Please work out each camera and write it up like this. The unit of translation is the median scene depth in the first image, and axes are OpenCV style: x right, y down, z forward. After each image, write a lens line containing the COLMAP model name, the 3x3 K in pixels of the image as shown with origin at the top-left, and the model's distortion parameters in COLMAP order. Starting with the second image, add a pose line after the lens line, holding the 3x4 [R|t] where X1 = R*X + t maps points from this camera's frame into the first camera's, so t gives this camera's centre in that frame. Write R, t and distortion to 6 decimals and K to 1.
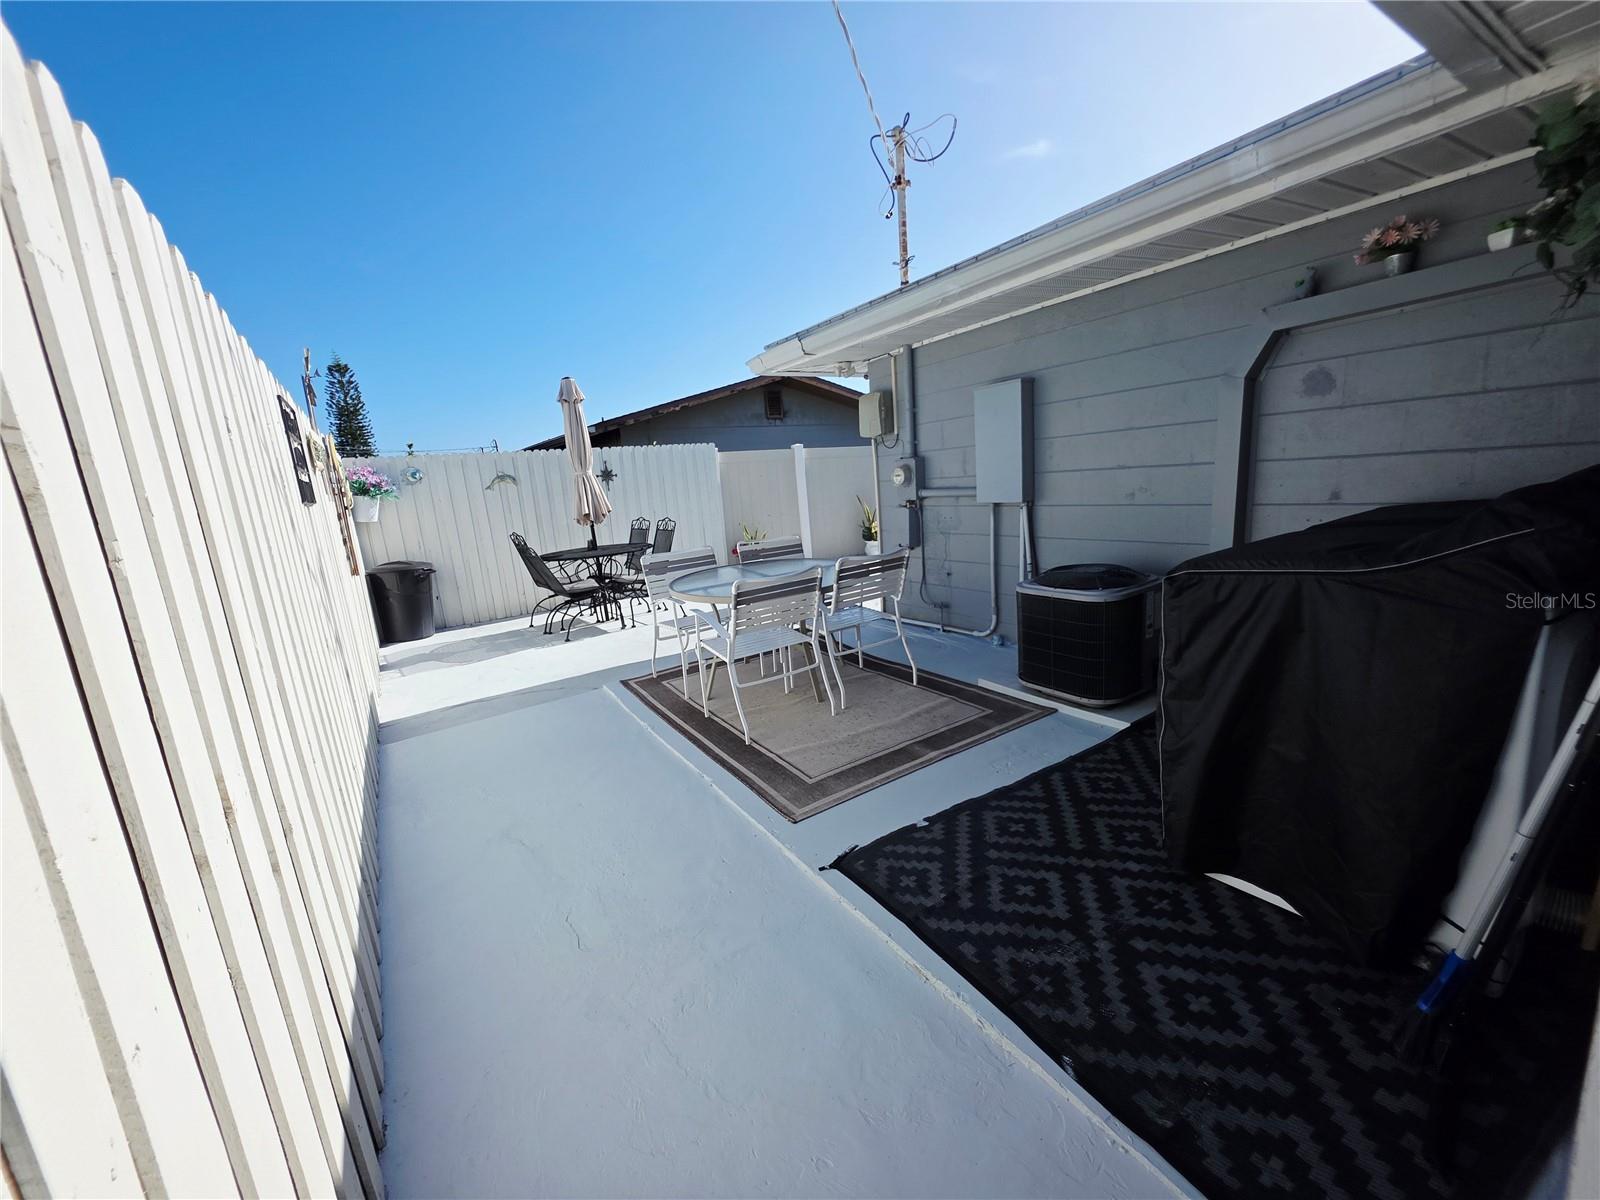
lens RADIAL K [[635.0, 0, 806.1], [0, 635.0, 597.3], [0, 0, 1]] dist [0.001661, -0.000163]
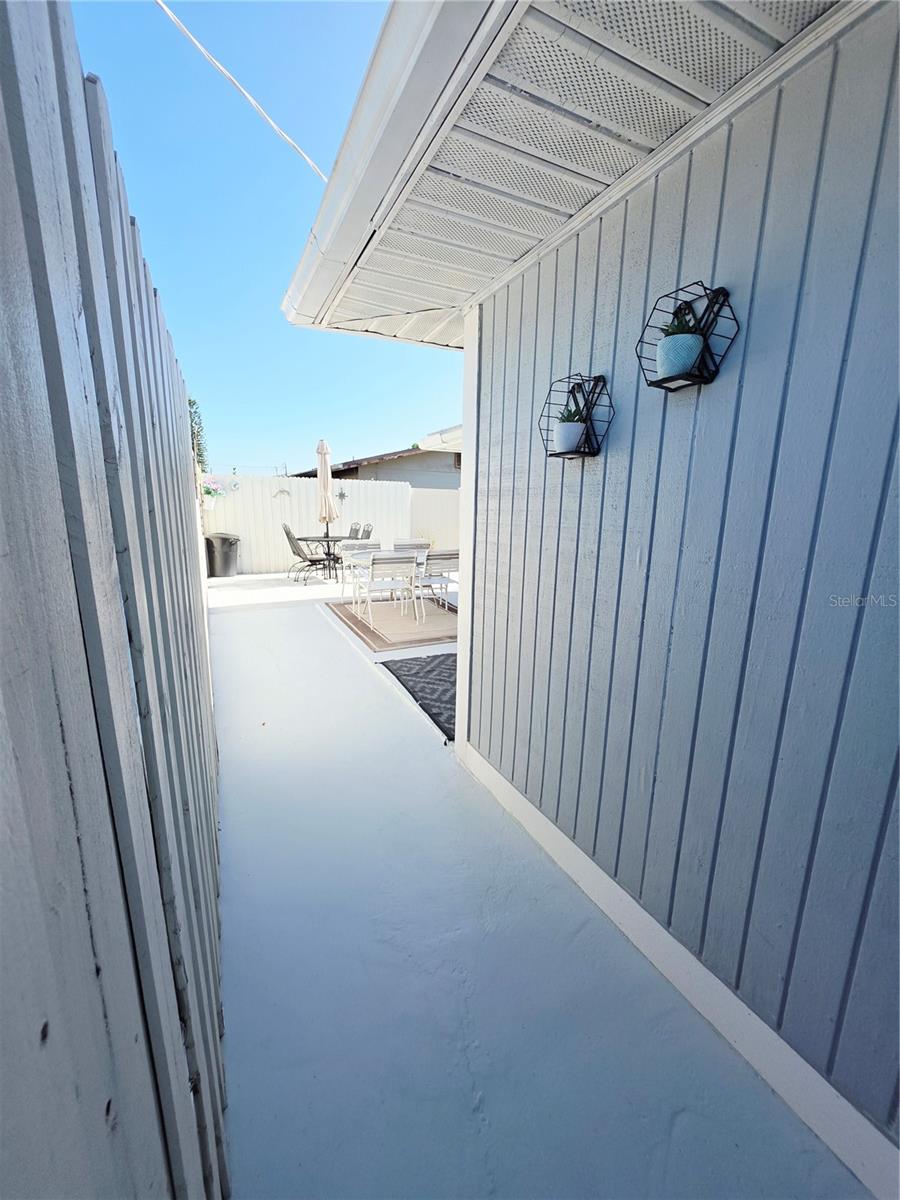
lens RADIAL K [[476.2, 0, 451.7], [0, 476.2, 604.0], [0, 0, 1]] dist [0.001661, -0.000163]
pose [[0.988362, 0.118179, -0.095787, 0.171687], [-0.116546, 0.992931, 0.022486, 0.041020], [0.097767, -0.011060, 0.995148, -0.309722]]
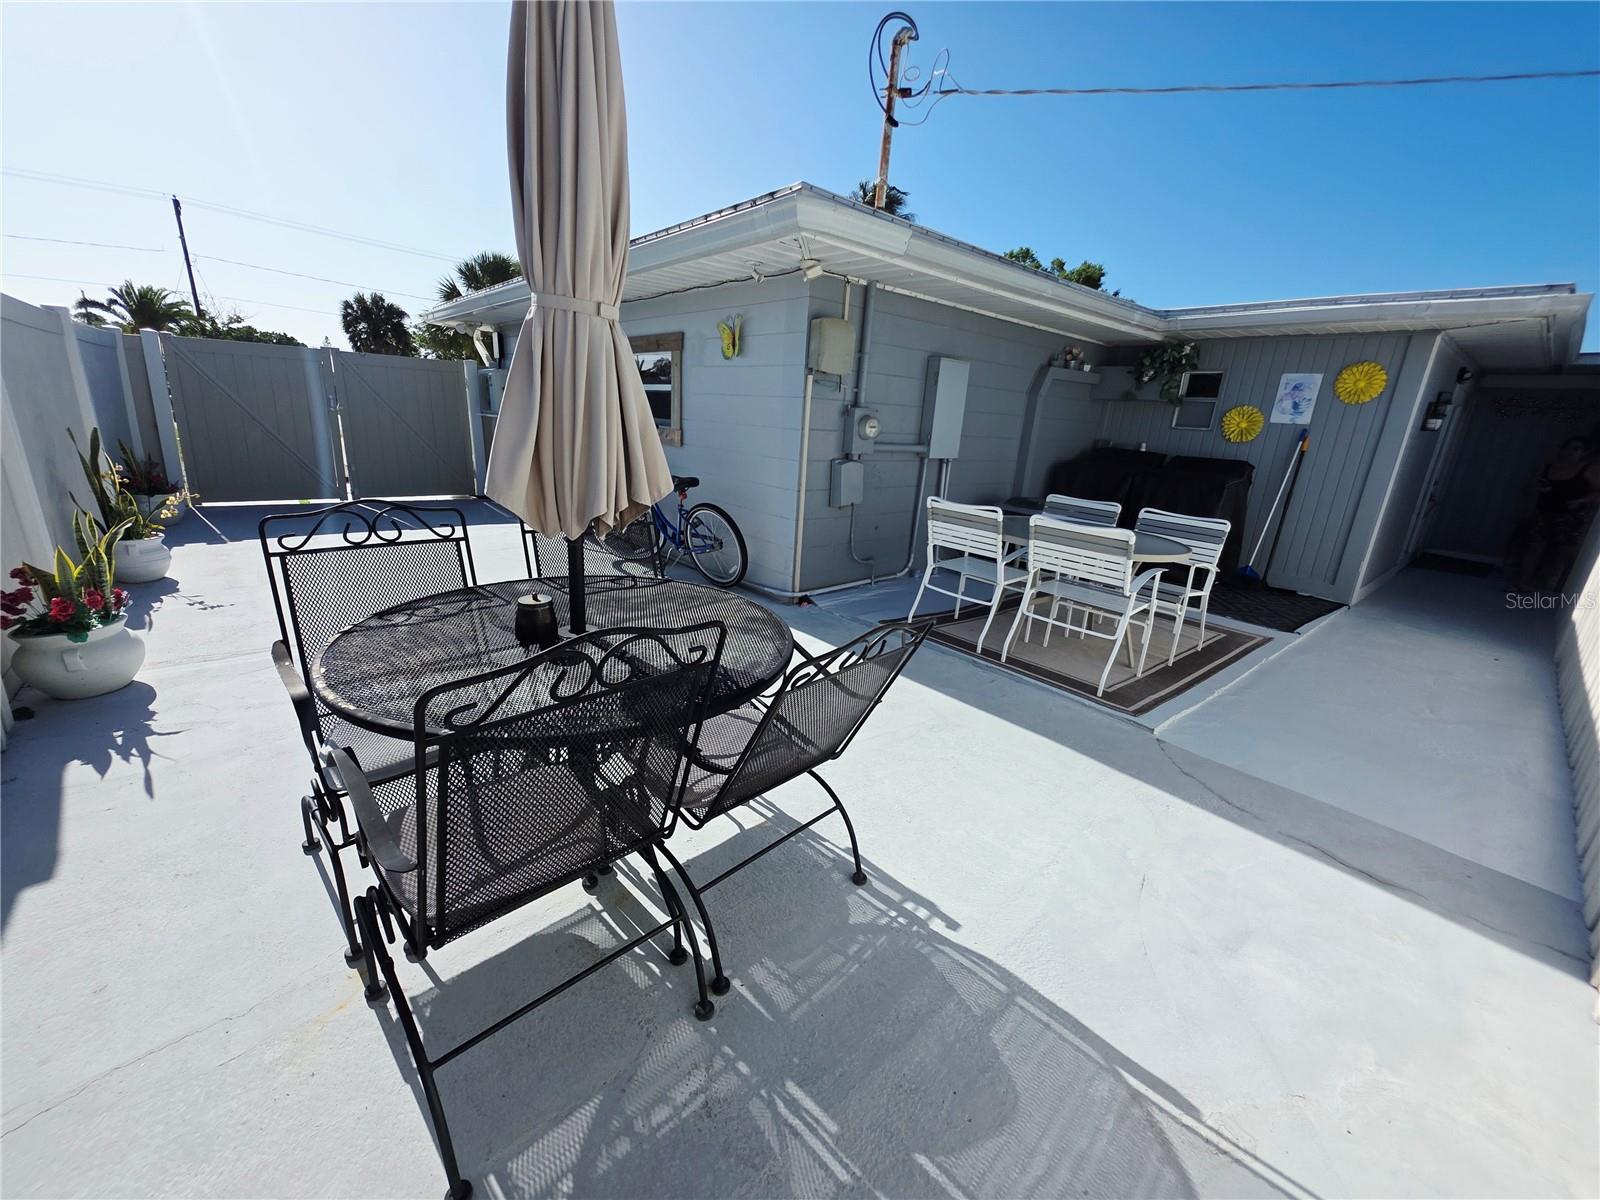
lens RADIAL K [[635.0, 0, 797.4], [0, 635.0, 601.5], [0, 0, 1]] dist [0.001661, -0.000163]
pose [[-0.131650, -0.214272, 0.967861, -0.639146], [0.138744, 0.962766, 0.232017, -0.145049], [-0.981539, 0.164830, -0.097019, 1.011775]]
